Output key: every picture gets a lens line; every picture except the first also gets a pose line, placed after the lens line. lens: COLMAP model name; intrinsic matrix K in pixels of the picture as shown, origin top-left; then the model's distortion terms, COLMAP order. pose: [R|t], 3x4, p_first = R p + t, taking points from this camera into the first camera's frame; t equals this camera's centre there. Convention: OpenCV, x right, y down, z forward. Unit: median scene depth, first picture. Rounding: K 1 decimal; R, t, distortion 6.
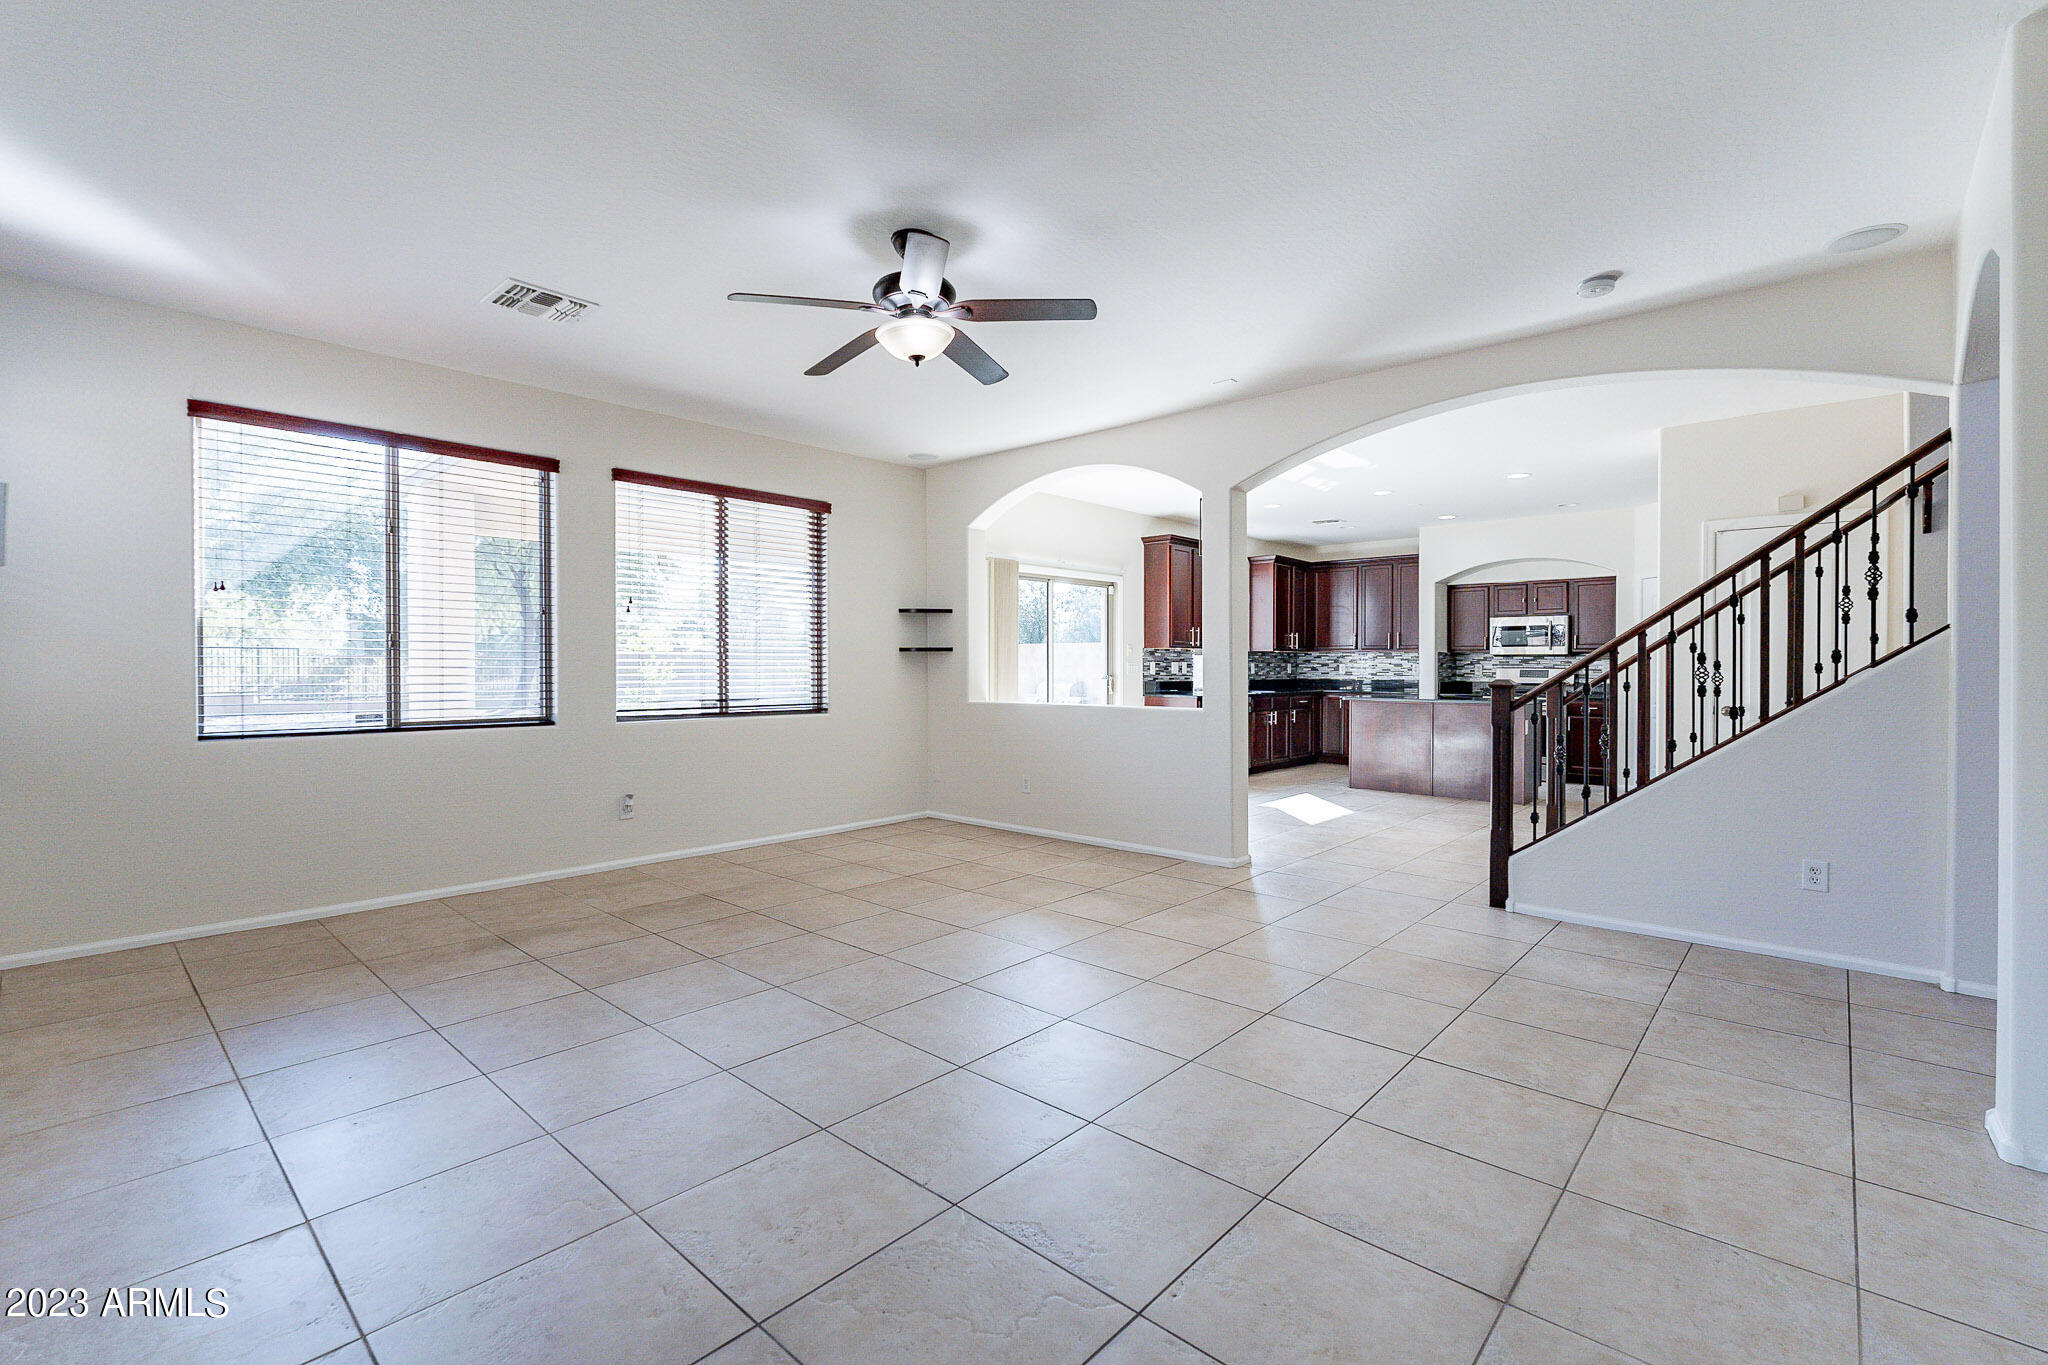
lens RADIAL K [[899.7, 0, 1018.5], [0, 899.7, 672.1], [0, 0, 1]] dist [-0.001273, -0.000006]
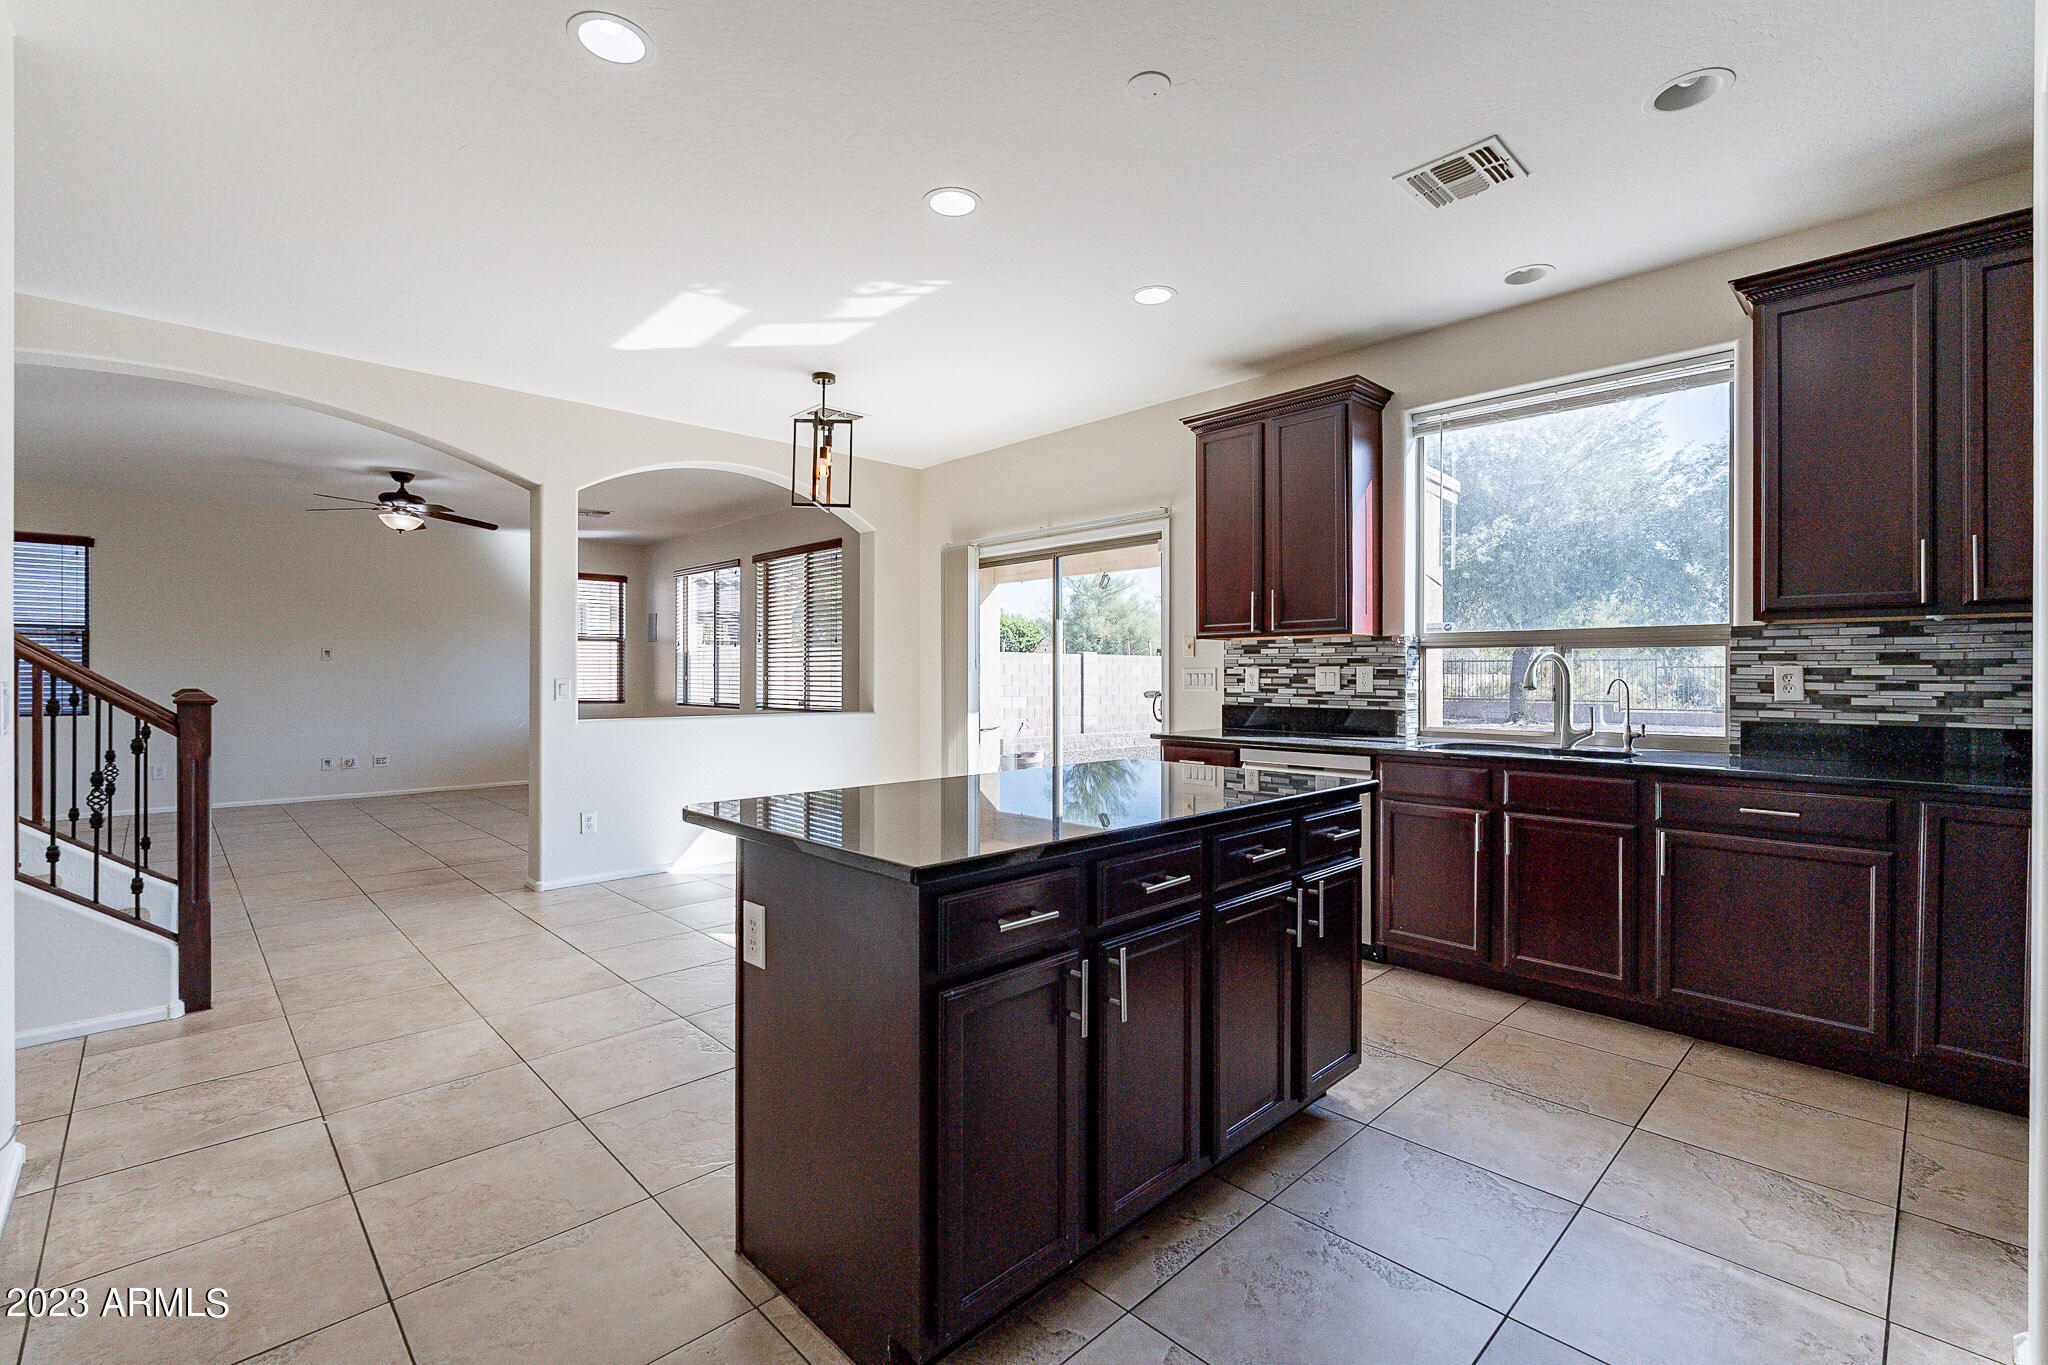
lens RADIAL K [[899.7, 0, 1018.5], [0, 899.7, 672.1], [0, 0, 1]] dist [-0.001273, -0.000006]
pose [[-0.067343, -0.004887, -0.997718, 0.642270], [-0.006527, 0.999969, -0.004457, -0.005274], [0.997709, 0.006212, -0.067373, 0.877862]]
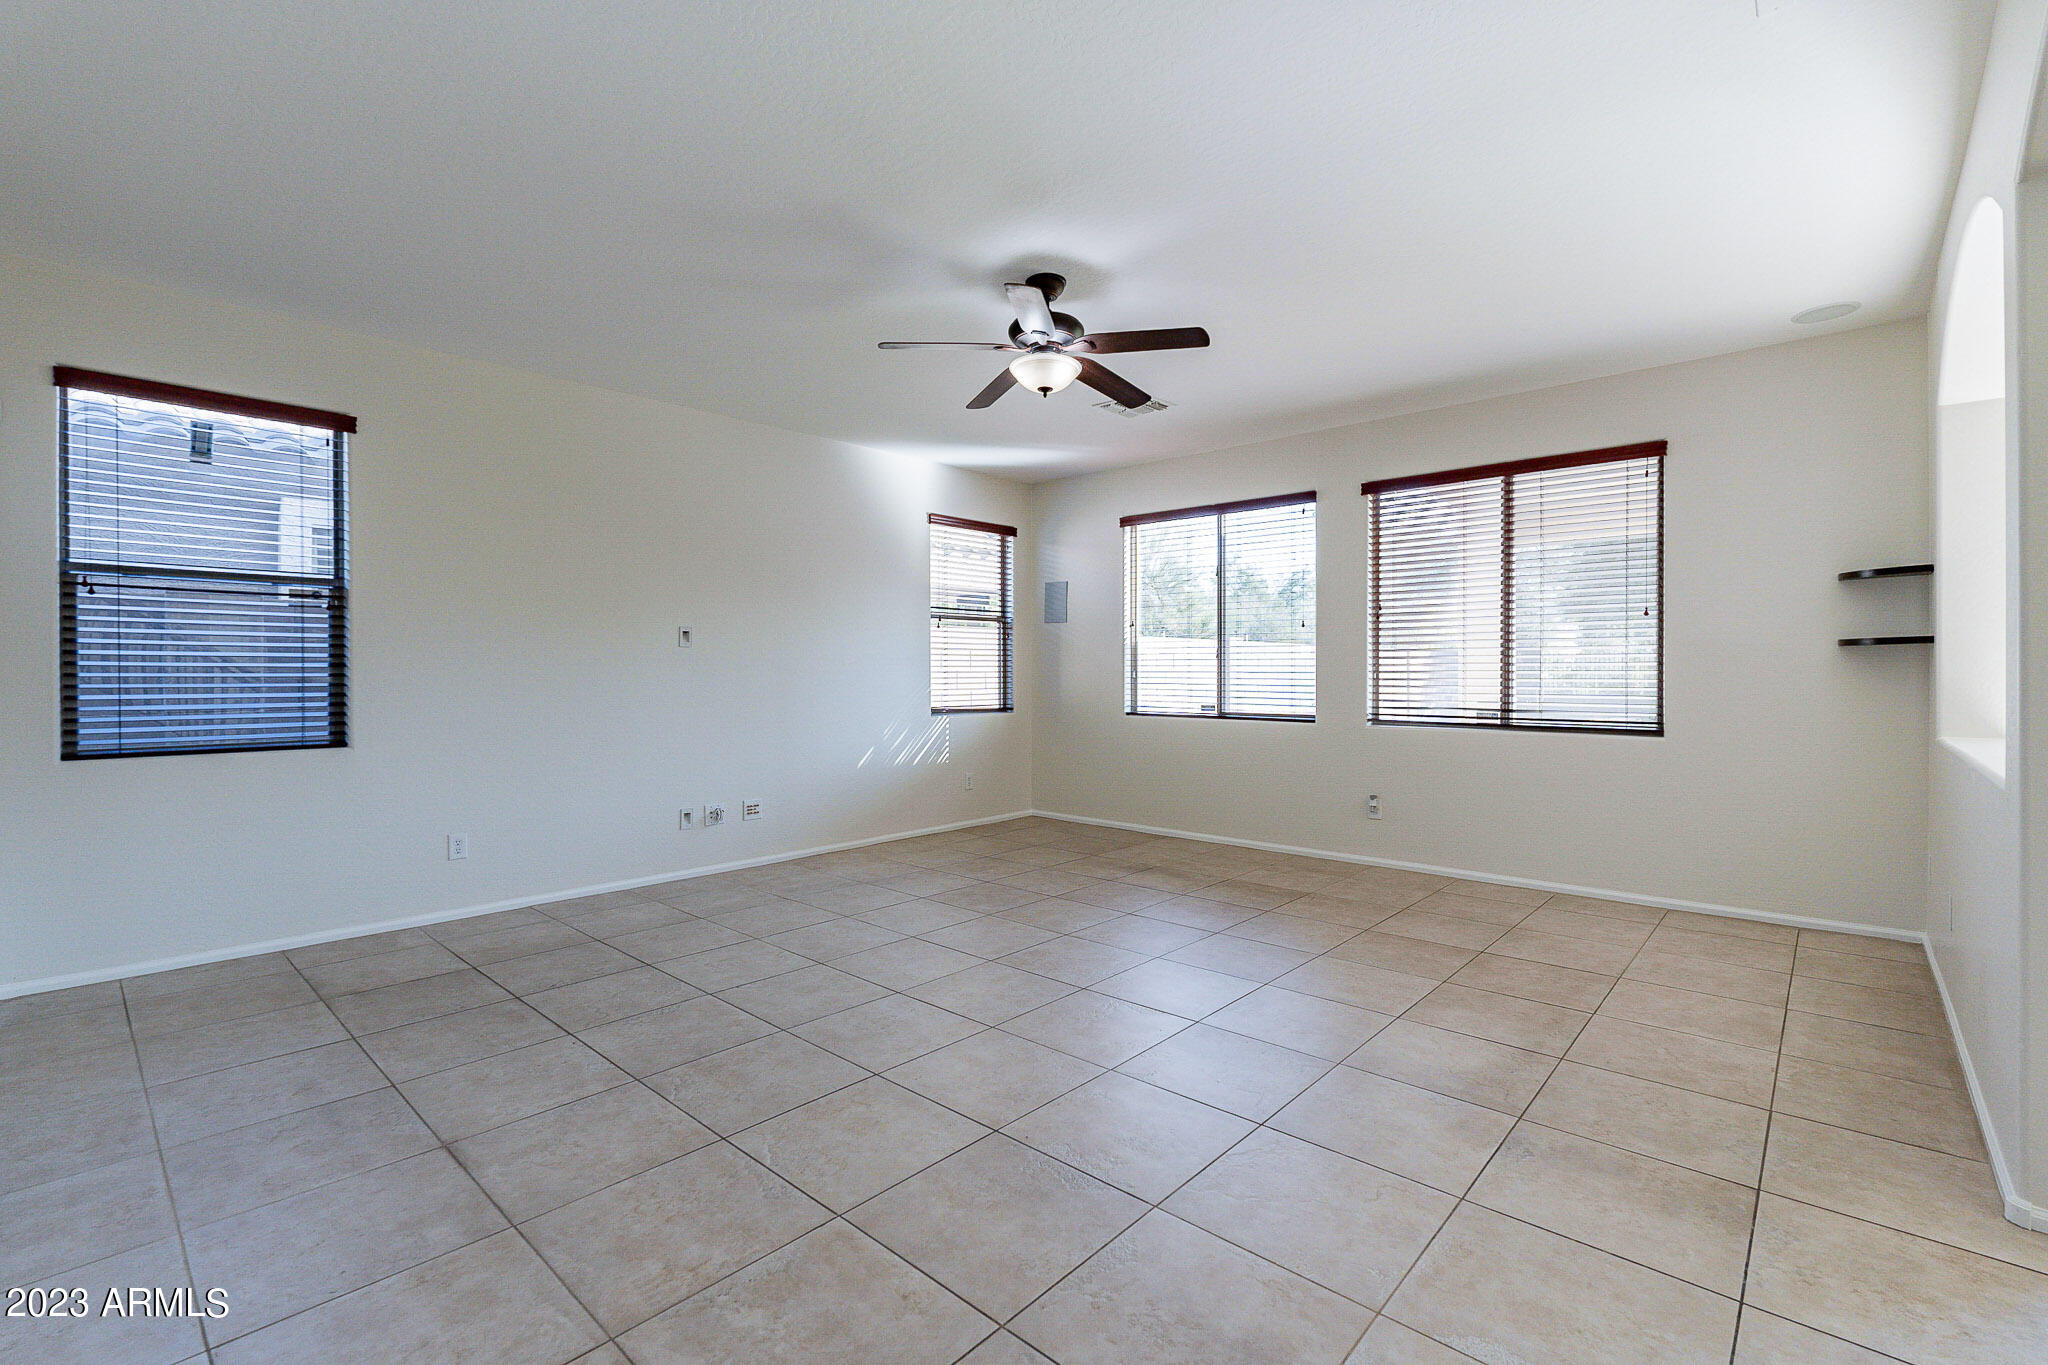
lens RADIAL K [[895.0, 0, 1018.9], [0, 895.0, 677.9], [0, 0, 1]] dist [-0.003262, -0.000164]
pose [[-0.003315, 0.005854, -0.999977, 0.330717], [-0.005494, 0.999968, 0.005872, -0.001600], [0.999979, 0.005513, -0.003283, 0.328998]]
